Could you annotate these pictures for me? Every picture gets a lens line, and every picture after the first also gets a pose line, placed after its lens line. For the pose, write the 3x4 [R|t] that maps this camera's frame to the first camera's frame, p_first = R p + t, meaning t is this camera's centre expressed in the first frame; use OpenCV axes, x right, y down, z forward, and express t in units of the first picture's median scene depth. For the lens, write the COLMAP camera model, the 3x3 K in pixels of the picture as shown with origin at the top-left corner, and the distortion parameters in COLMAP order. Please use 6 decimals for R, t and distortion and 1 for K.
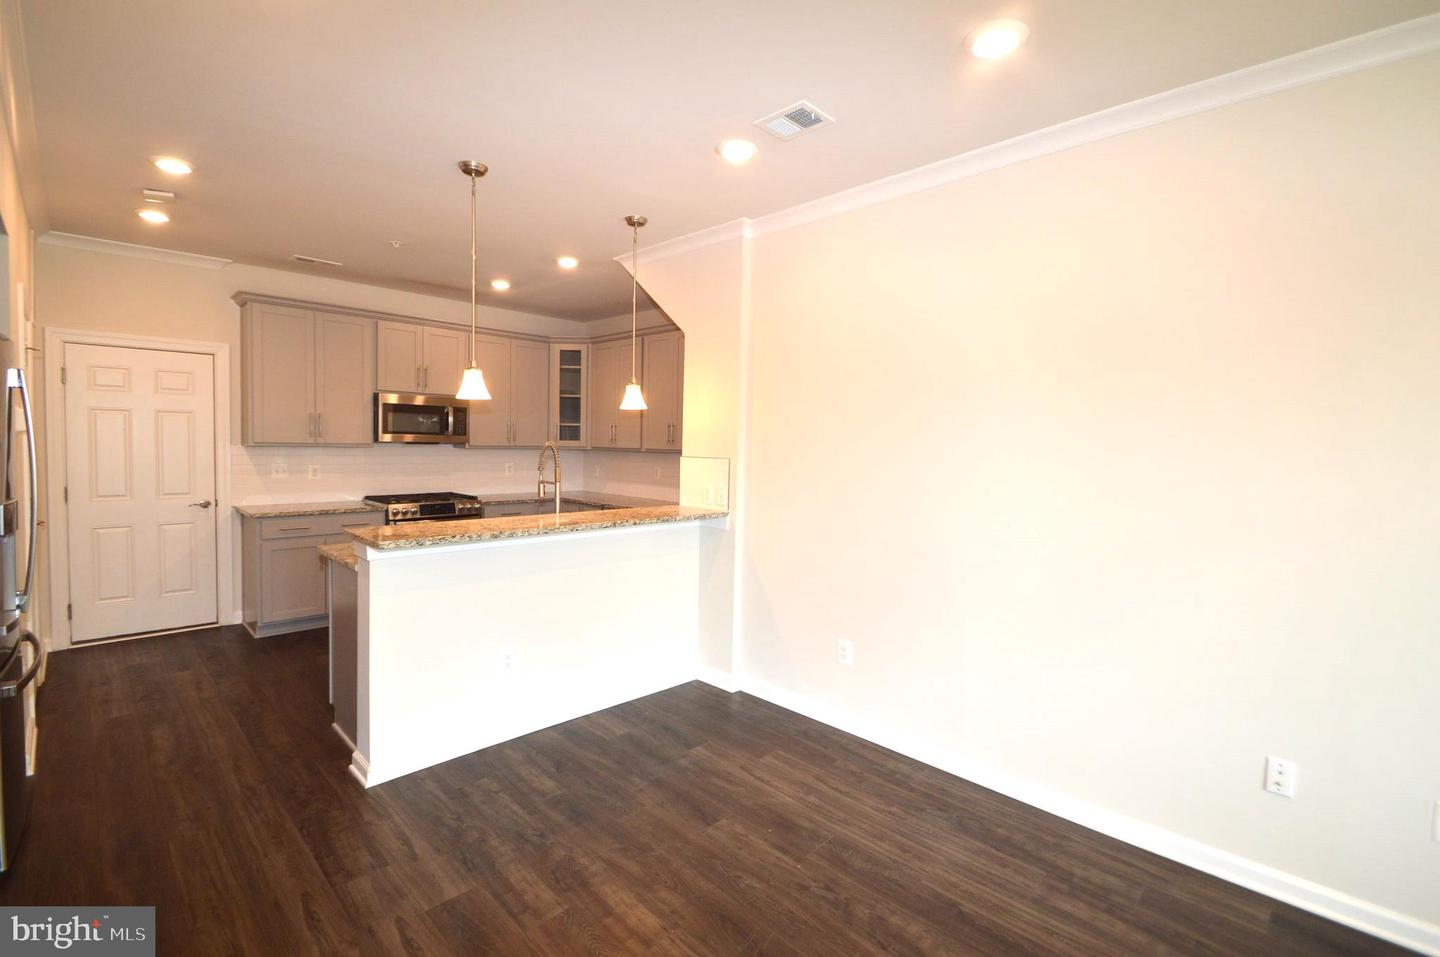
lens RADIAL K [[640.2, 0, 724.2], [0, 640.2, 471.1], [0, 0, 1]] dist [0.015245, -0.017650]
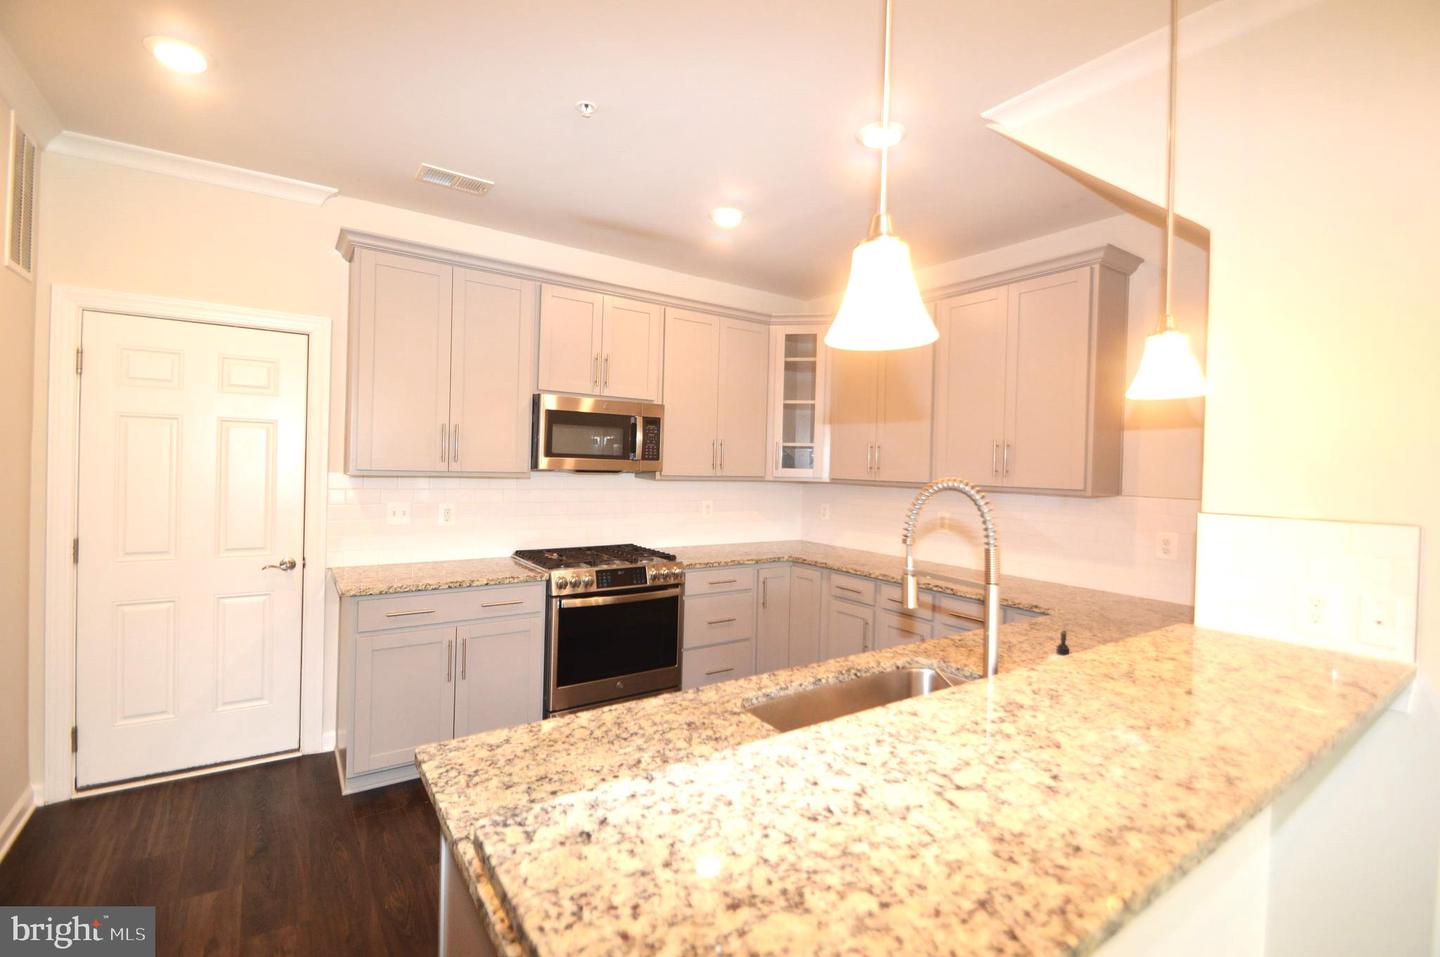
lens RADIAL K [[640.2, 0, 724.1], [0, 640.2, 470.6], [0, 0, 1]] dist [0.015245, -0.017650]
pose [[0.983142, 0.008452, -0.182648, -0.260086], [-0.015689, 0.999146, -0.038215, -0.025159], [0.182169, 0.040436, 0.982435, 0.440637]]
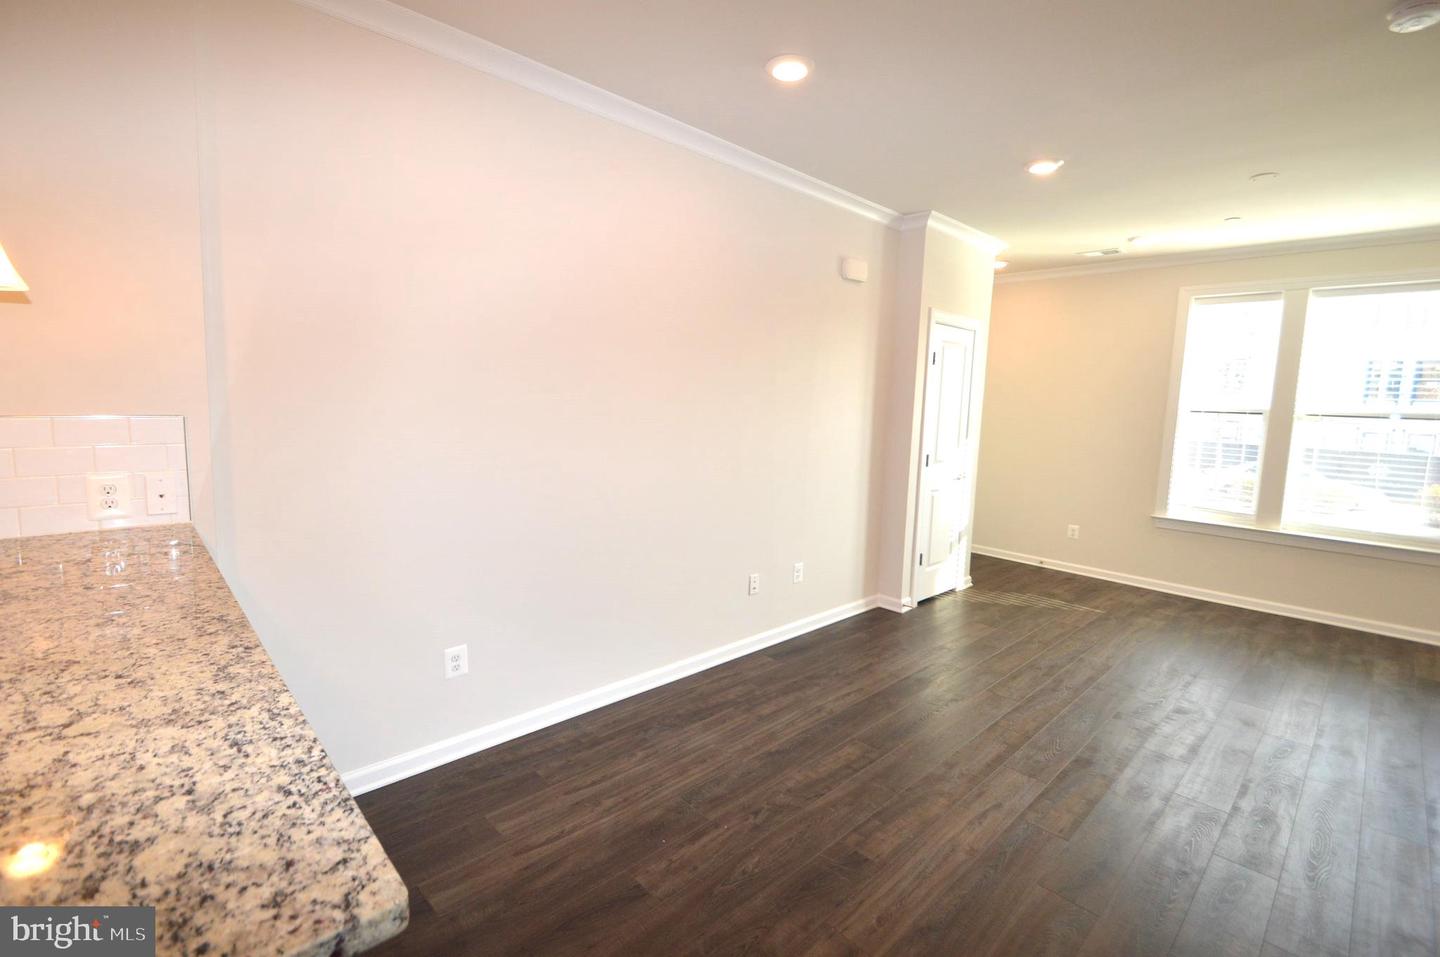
lens RADIAL K [[640.2, 0, 725.0], [0, 640.2, 471.1], [0, 0, 1]] dist [0.015245, -0.017650]
pose [[0.028081, -0.133853, 0.990603, -0.374172], [0.013392, 0.990955, 0.133521, -0.030158], [-0.999516, 0.009517, 0.029620, 0.454142]]
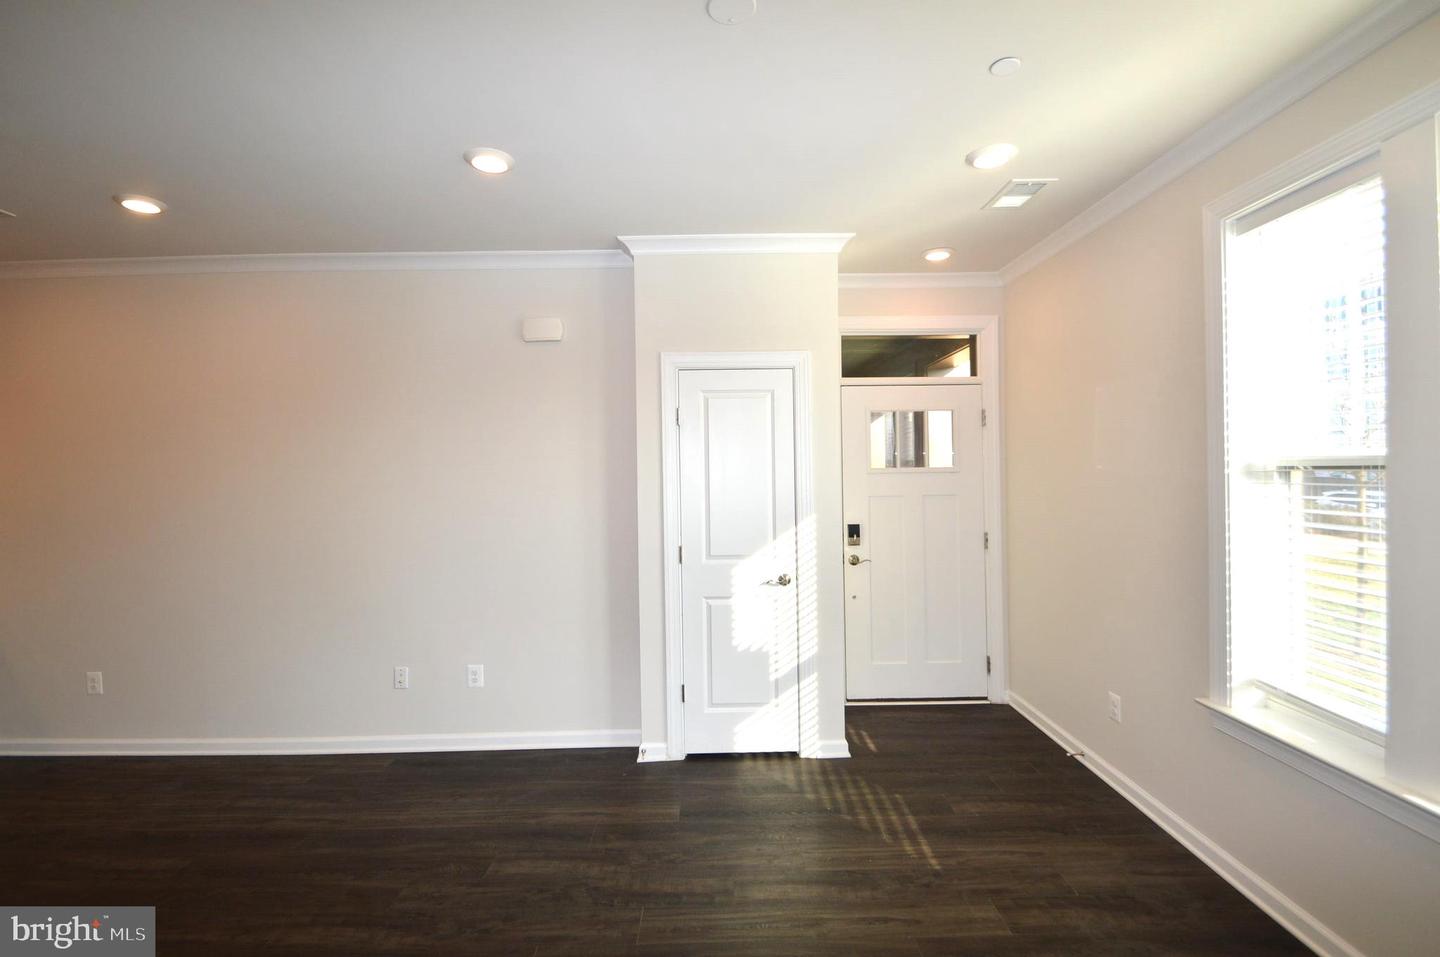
lens RADIAL K [[640.2, 0, 724.7], [0, 640.2, 471.5], [0, 0, 1]] dist [0.015245, -0.017650]
pose [[0.702138, -0.036710, 0.711094, 0.128513], [0.064325, 0.997857, -0.012001, 0.007224], [-0.709130, 0.054167, 0.702994, -0.359330]]
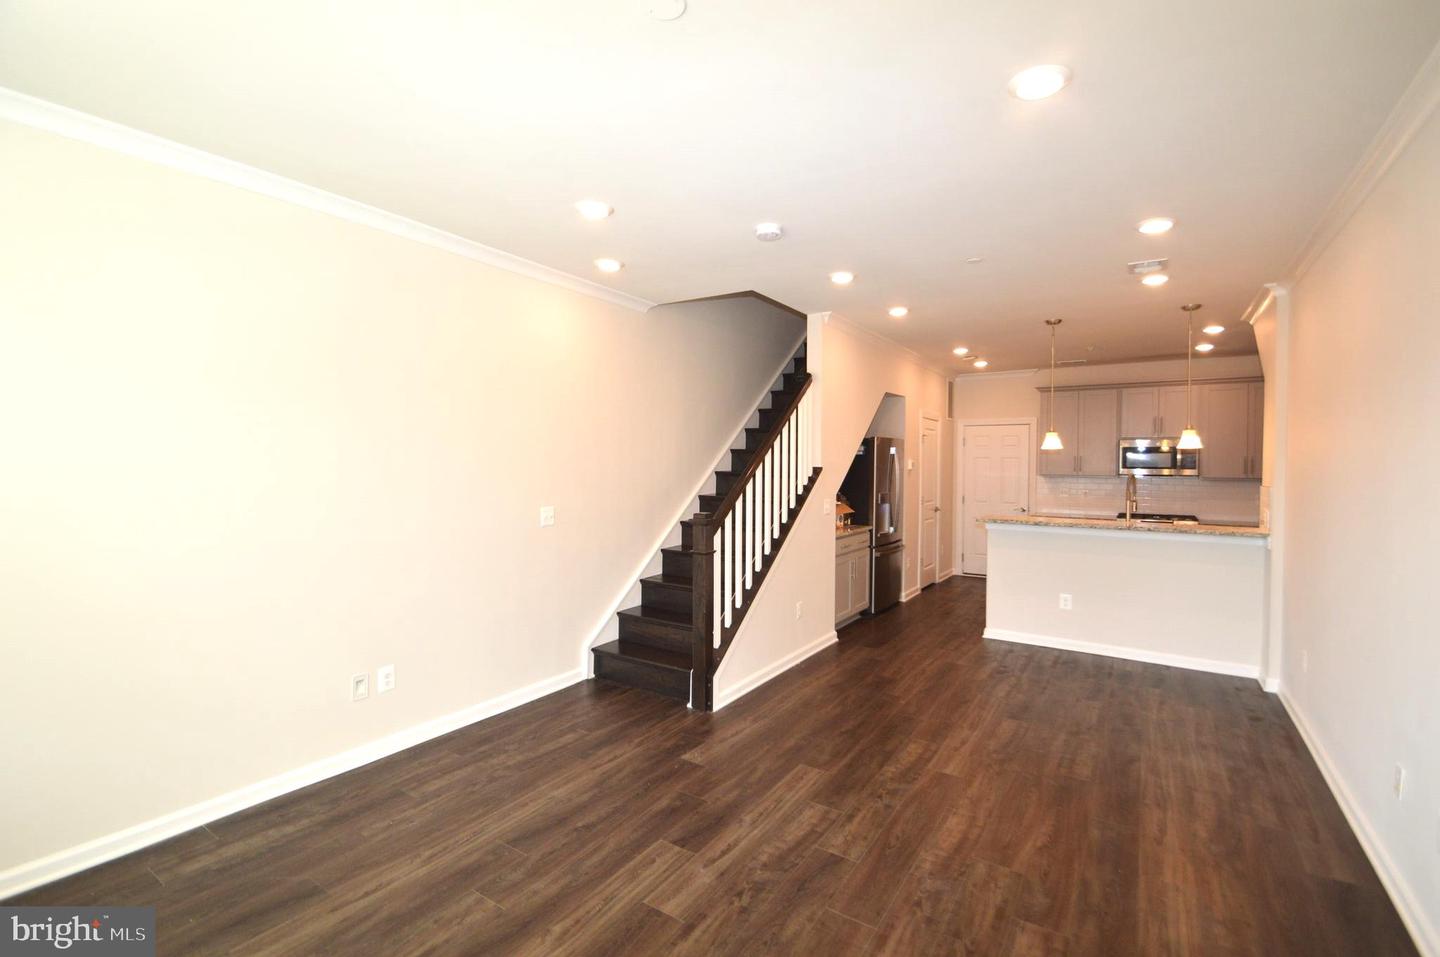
lens RADIAL K [[640.2, 0, 723.6], [0, 640.2, 471.7], [0, 0, 1]] dist [0.015245, -0.017650]
pose [[0.197658, -0.005877, -0.980253, 0.748700], [-0.047426, 0.998754, -0.015551, 0.013748], [0.979123, 0.049564, 0.197133, -0.152153]]
